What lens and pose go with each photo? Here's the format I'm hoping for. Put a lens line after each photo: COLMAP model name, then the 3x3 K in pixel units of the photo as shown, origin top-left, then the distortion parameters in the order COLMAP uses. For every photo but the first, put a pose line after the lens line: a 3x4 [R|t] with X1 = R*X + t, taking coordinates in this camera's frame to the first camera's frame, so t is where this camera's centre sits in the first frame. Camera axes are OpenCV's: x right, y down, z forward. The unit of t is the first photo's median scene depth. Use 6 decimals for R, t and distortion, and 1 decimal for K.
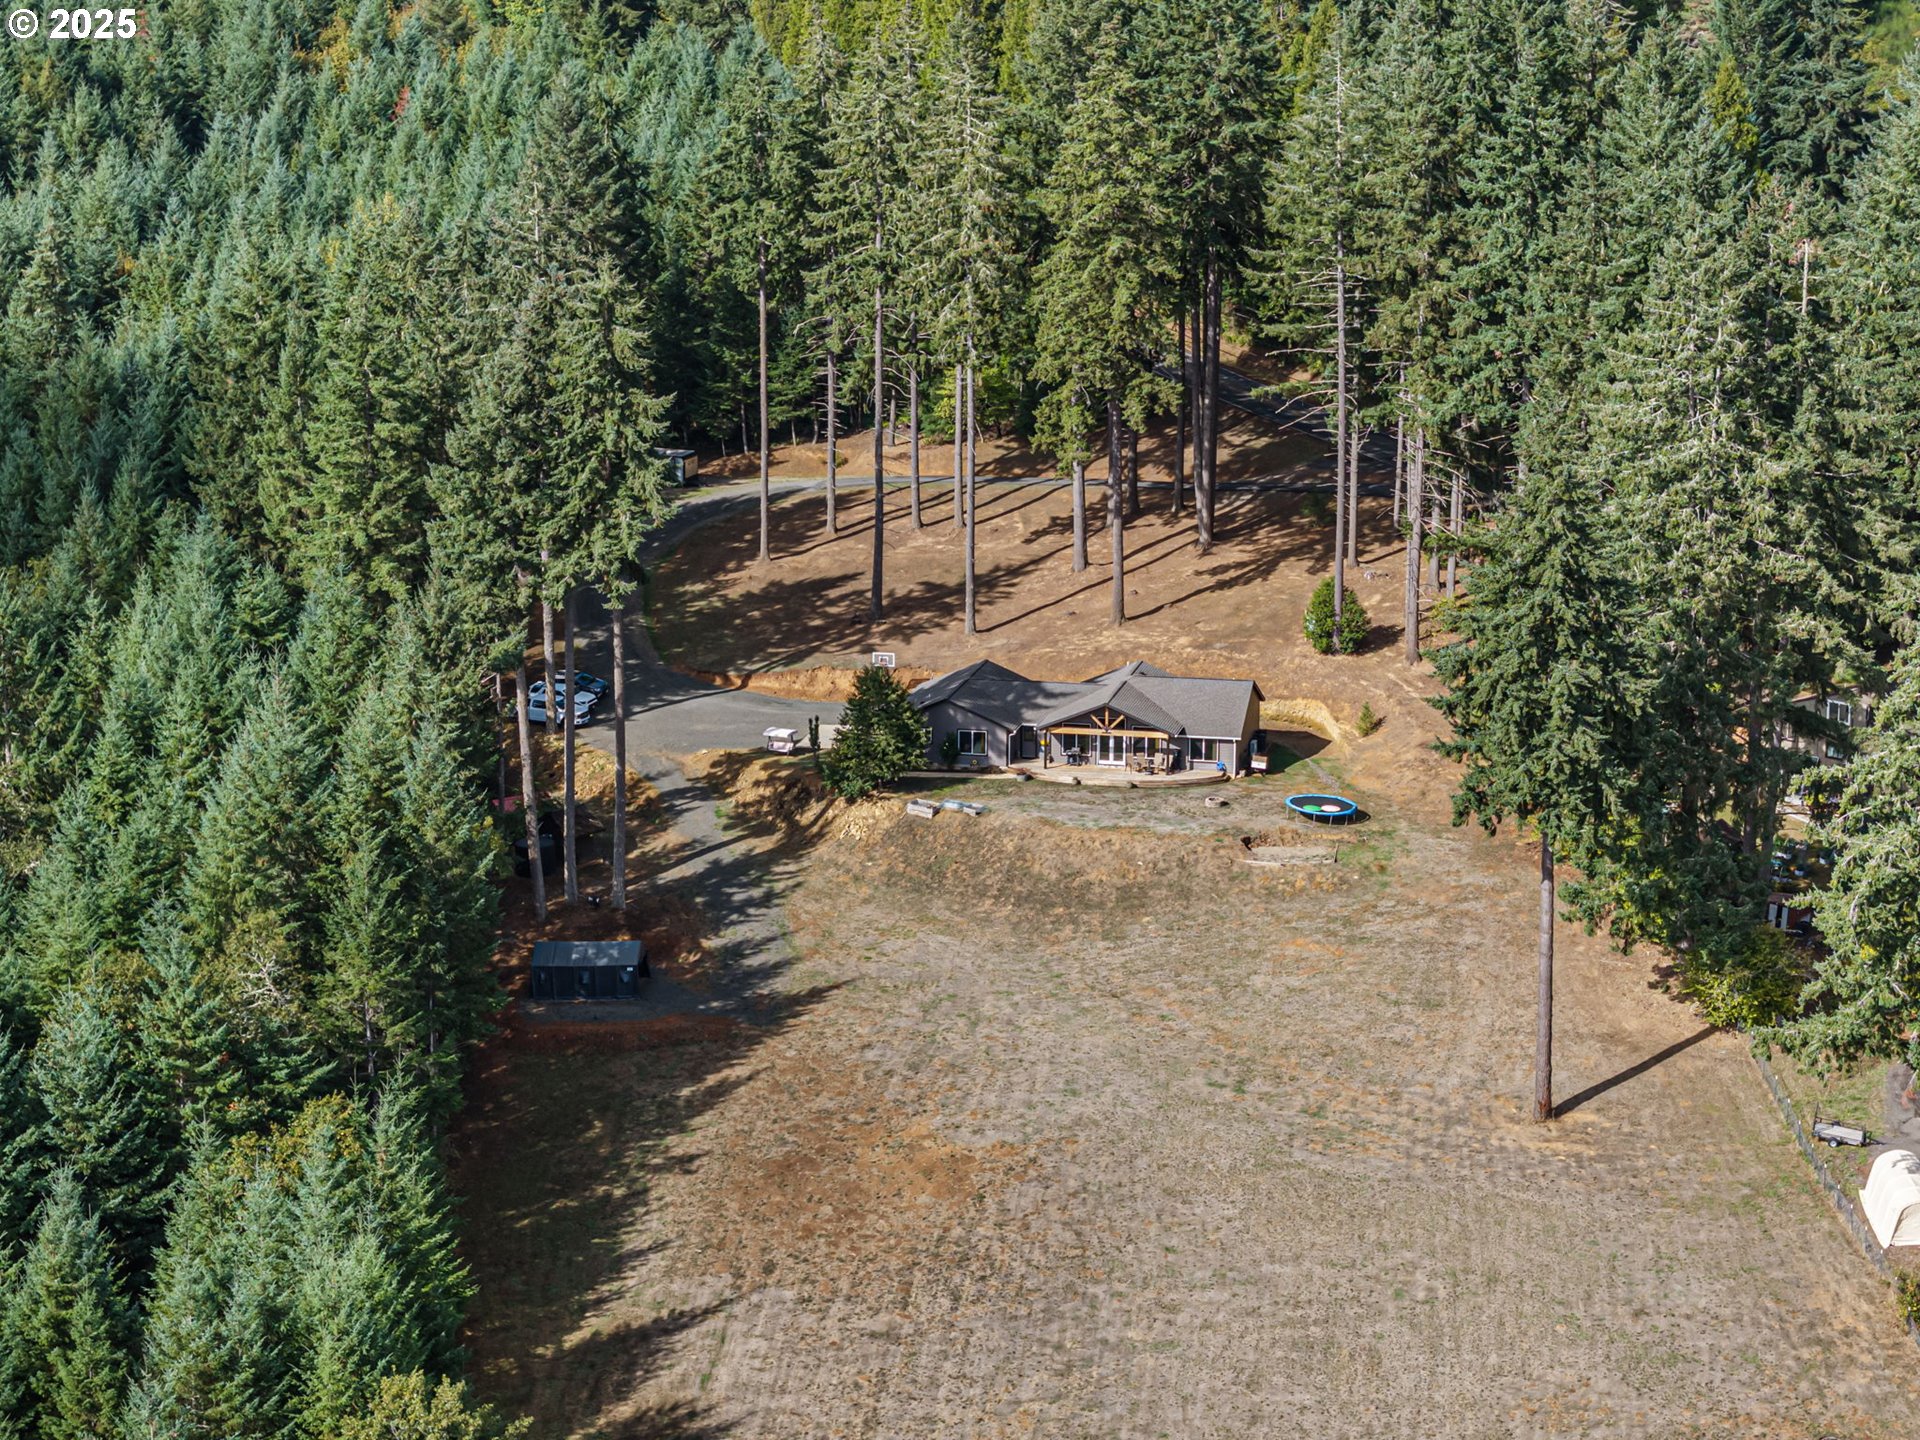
lens RADIAL K [[3823.9, 0, 930.2], [0, 3823.9, 721.7], [0, 0, 1]] dist [0.003710, 0.116056]
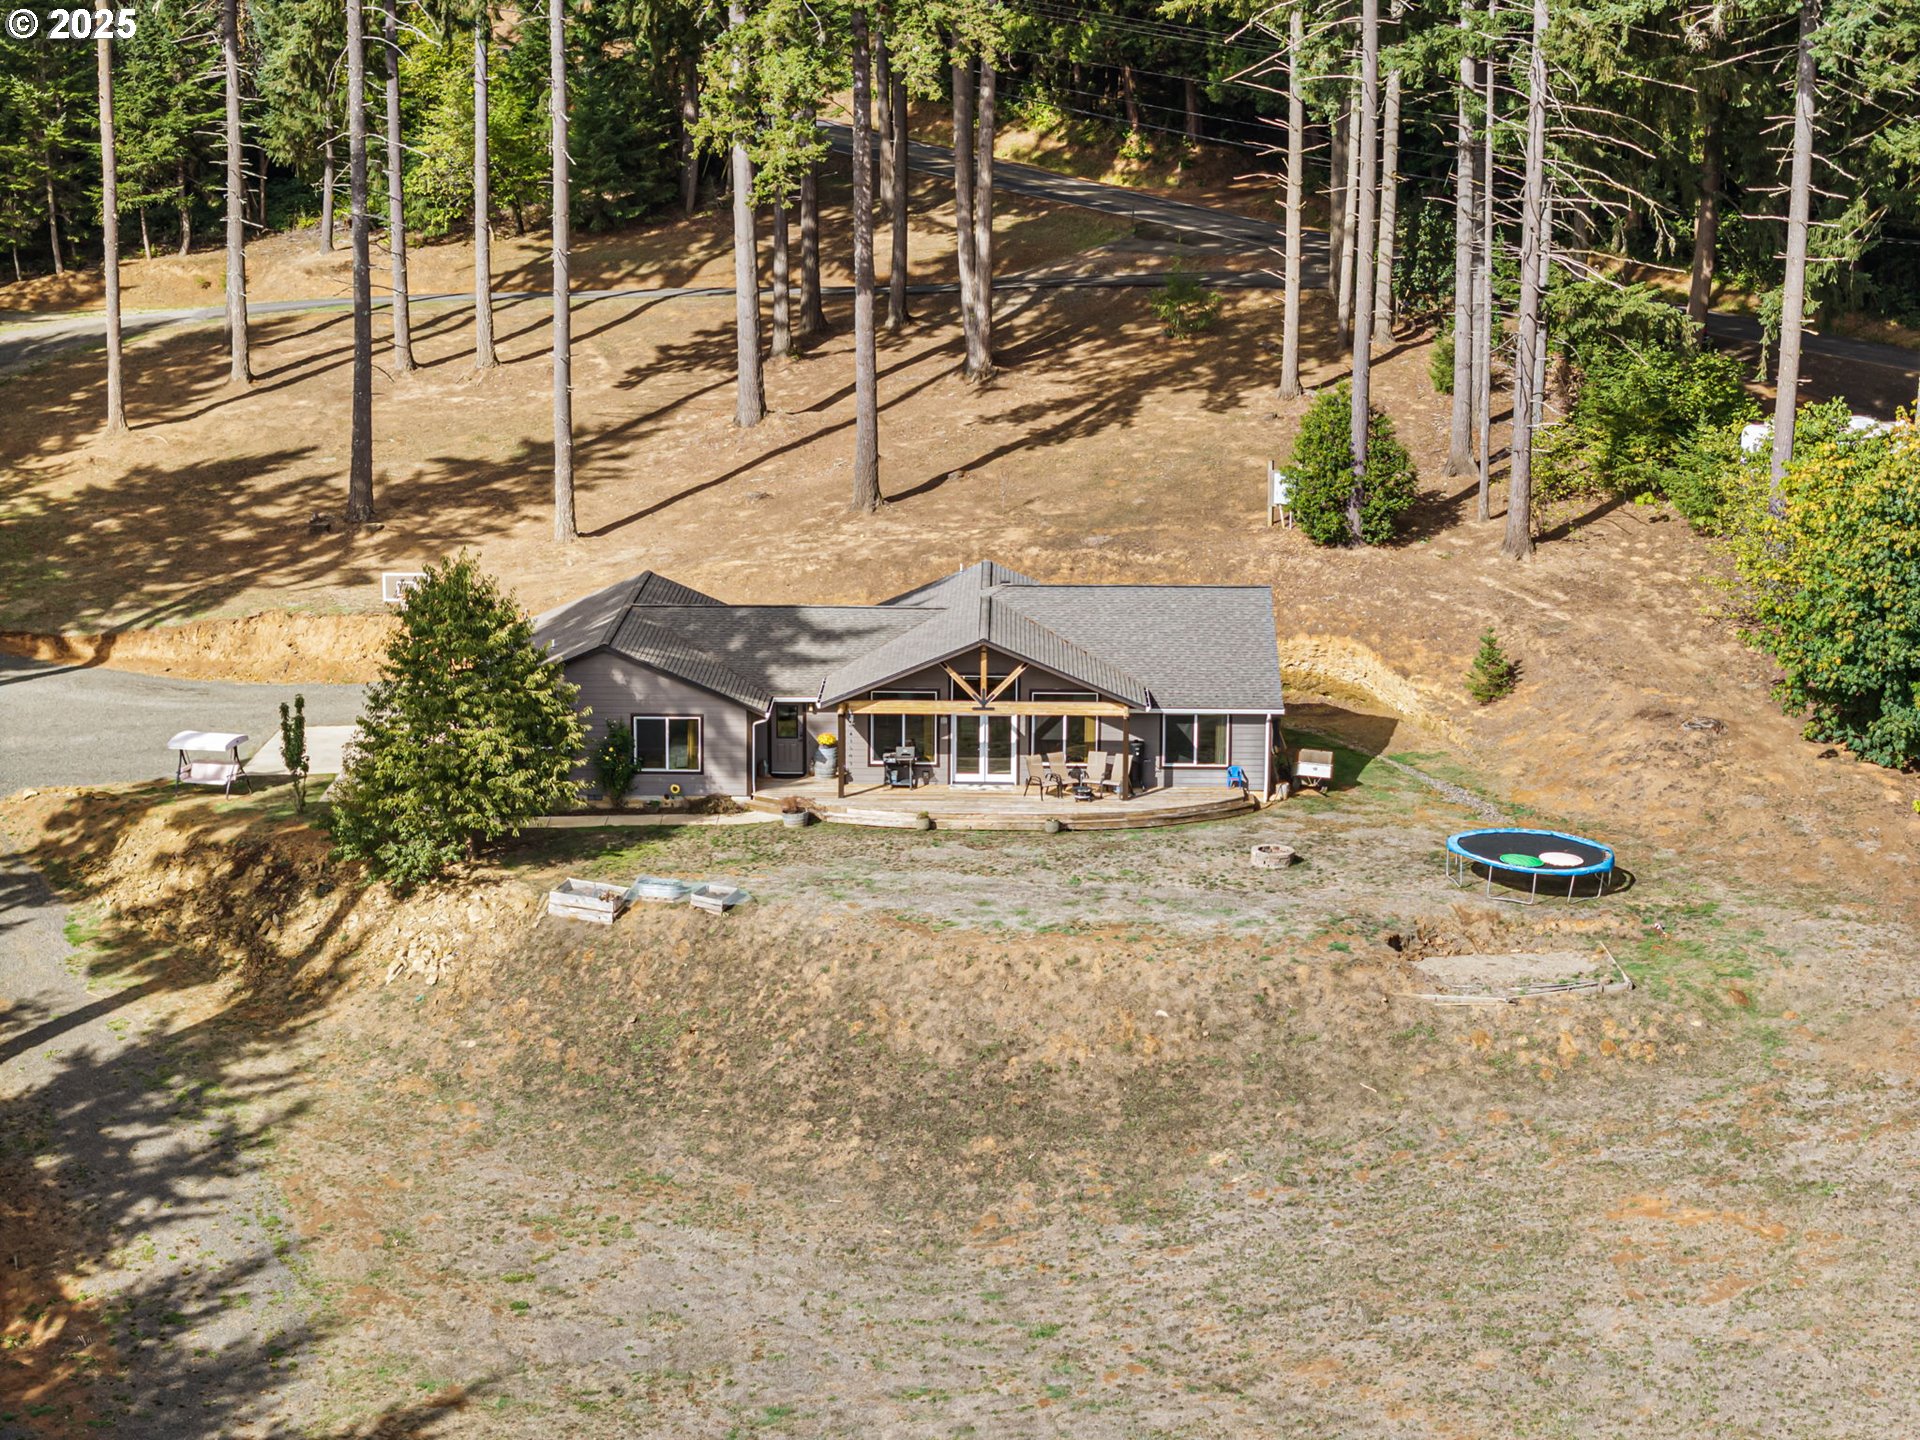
lens RADIAL K [[3823.9, 0, 930.2], [0, 3823.9, 721.7], [0, 0, 1]] dist [0.003710, 0.116056]
pose [[0.981048, -0.035693, 0.190448, -0.042378], [0.039337, 0.999108, -0.015387, 0.010744], [-0.189729, 0.022587, 0.981577, 0.569409]]
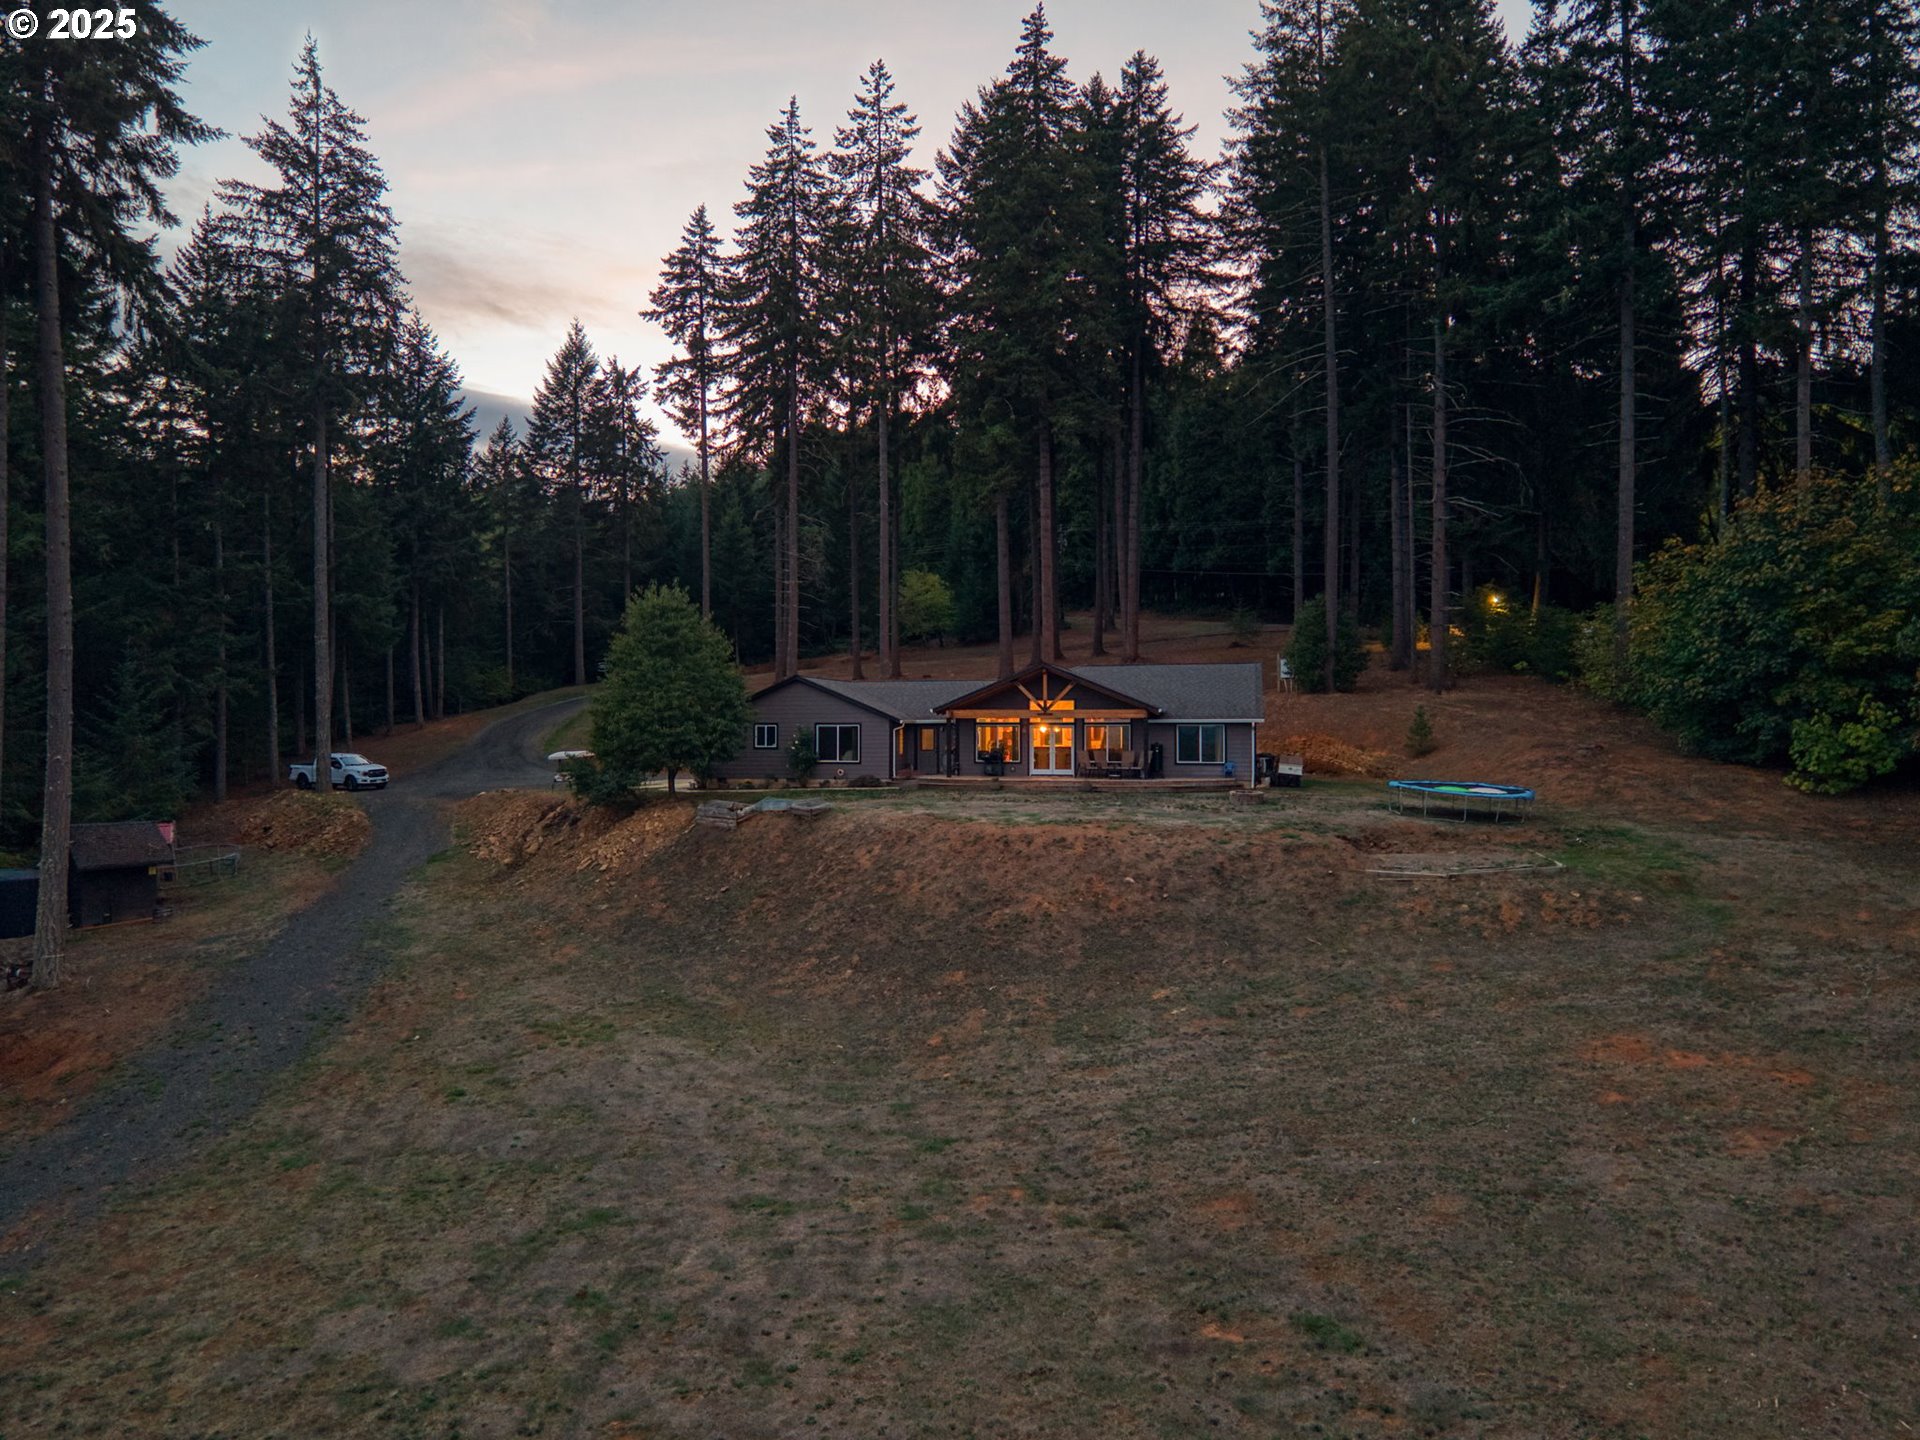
lens RADIAL K [[1278.5, 0, 958.7], [0, 1278.5, 719.5], [0, 0, 1]] dist [0.062668, -0.075610]
pose [[0.999985, -0.004002, -0.003738, 0.032478], [0.003091, 0.975911, -0.218148, 0.048852], [0.004521, 0.218133, 0.975909, 0.790658]]
